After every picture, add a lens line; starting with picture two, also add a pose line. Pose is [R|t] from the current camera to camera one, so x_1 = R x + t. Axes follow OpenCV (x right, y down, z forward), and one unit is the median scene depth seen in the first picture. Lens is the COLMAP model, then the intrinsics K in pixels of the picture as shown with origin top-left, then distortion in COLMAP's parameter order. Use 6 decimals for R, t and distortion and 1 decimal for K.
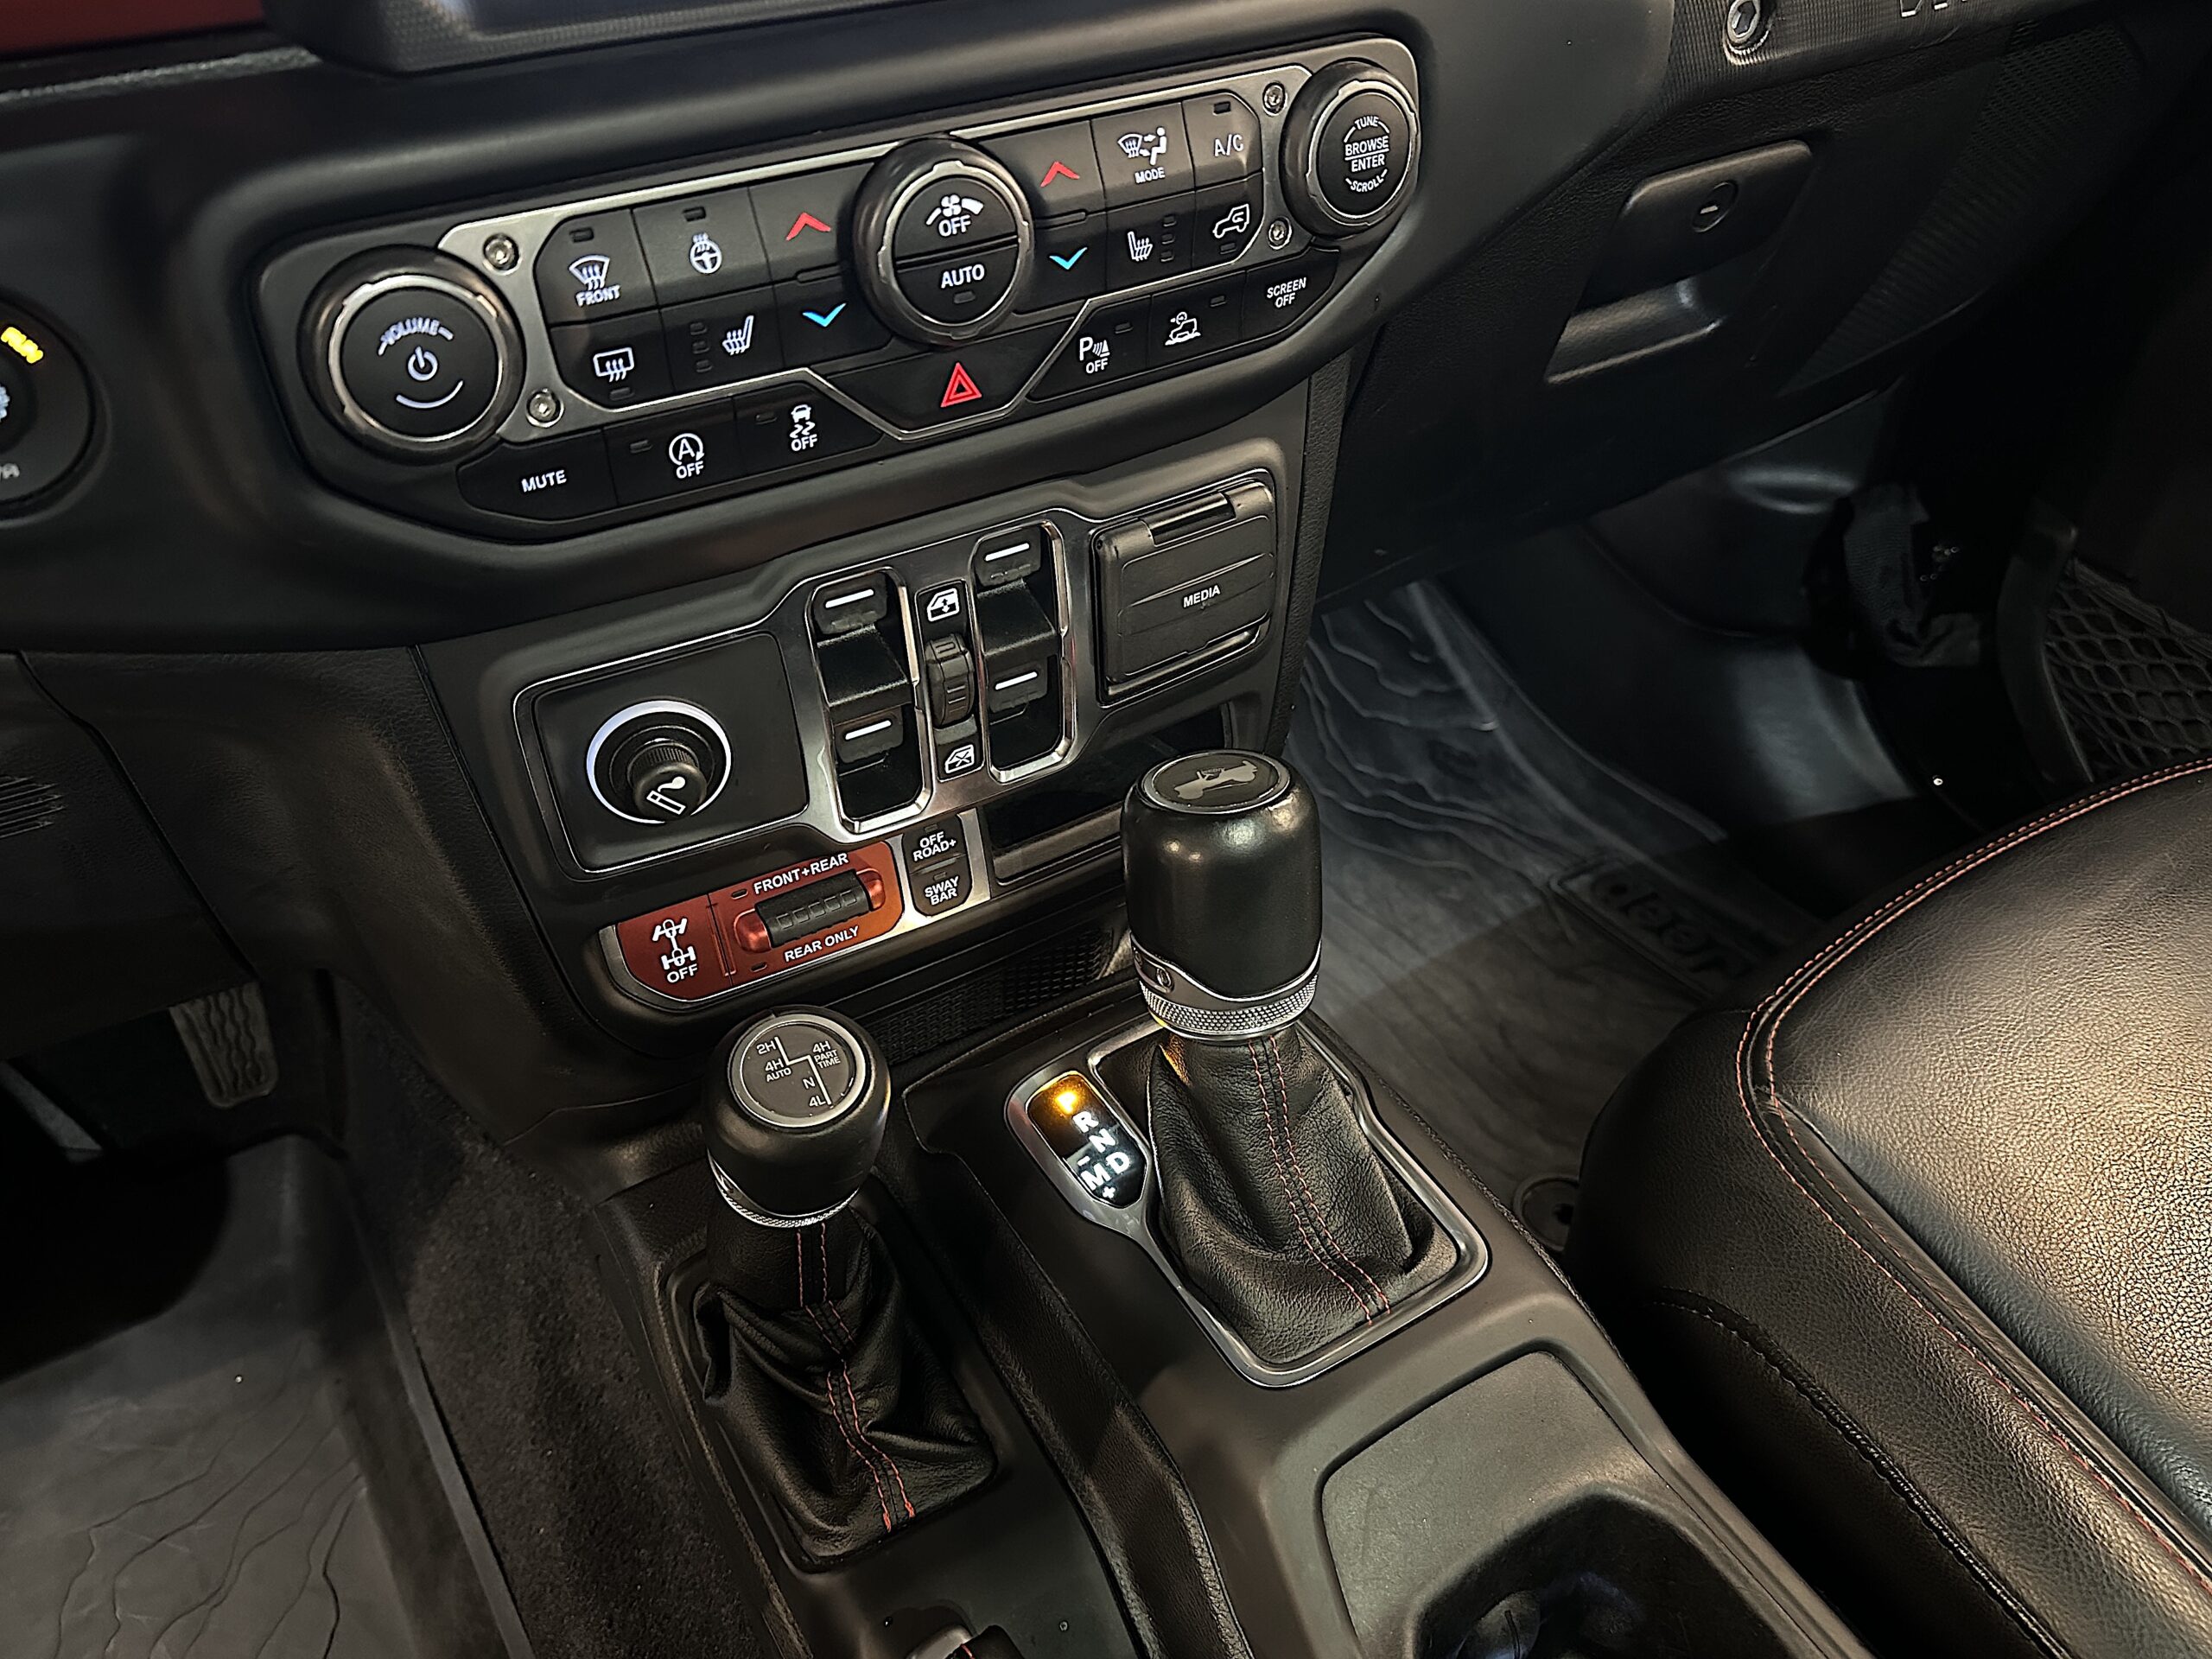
lens RADIAL K [[1576.2, 0, 1106.0], [0, 1576.2, 829.5], [0, 0, 1]] dist [0.046618, -0.002843]
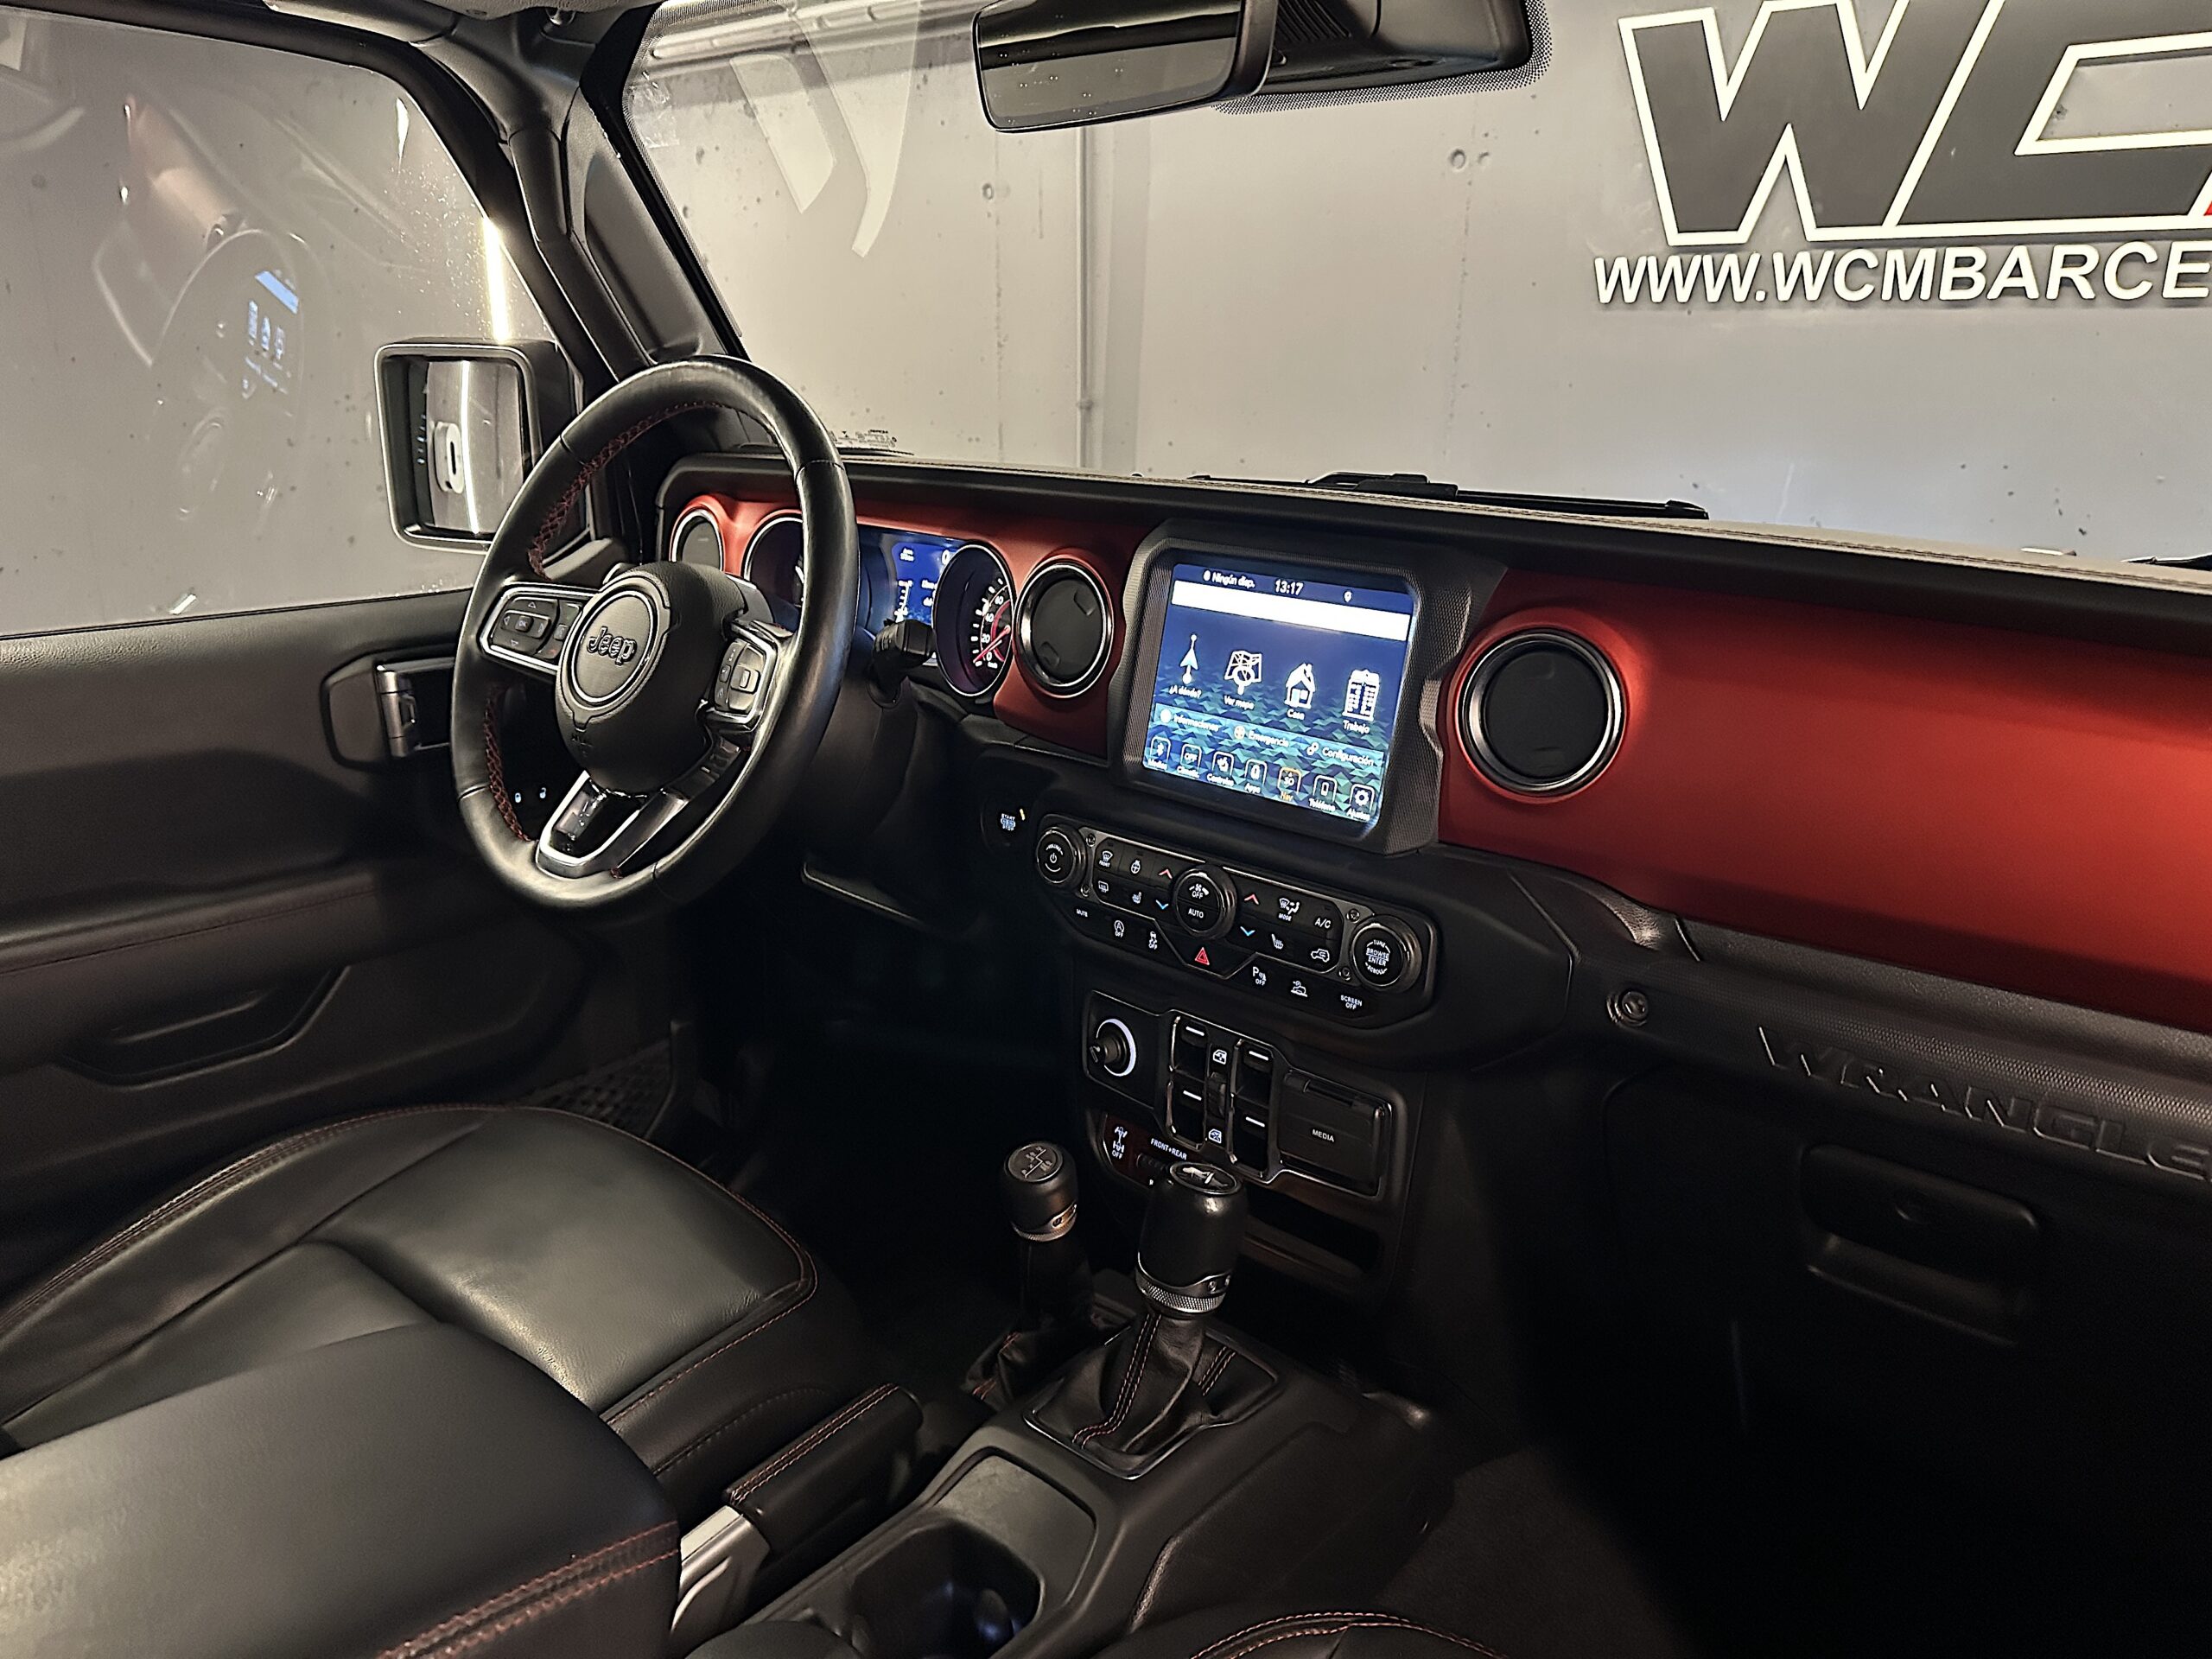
lens RADIAL K [[1523.2, 0, 1106.0], [0, 1523.2, 829.5], [0, 0, 1]] dist [0.166420, -0.000215]
pose [[0.311968, 0.312897, -0.897091, 1.787074], [-0.620226, 0.782336, 0.057186, -0.446648], [0.719720, 0.538559, 0.438130, -0.221358]]
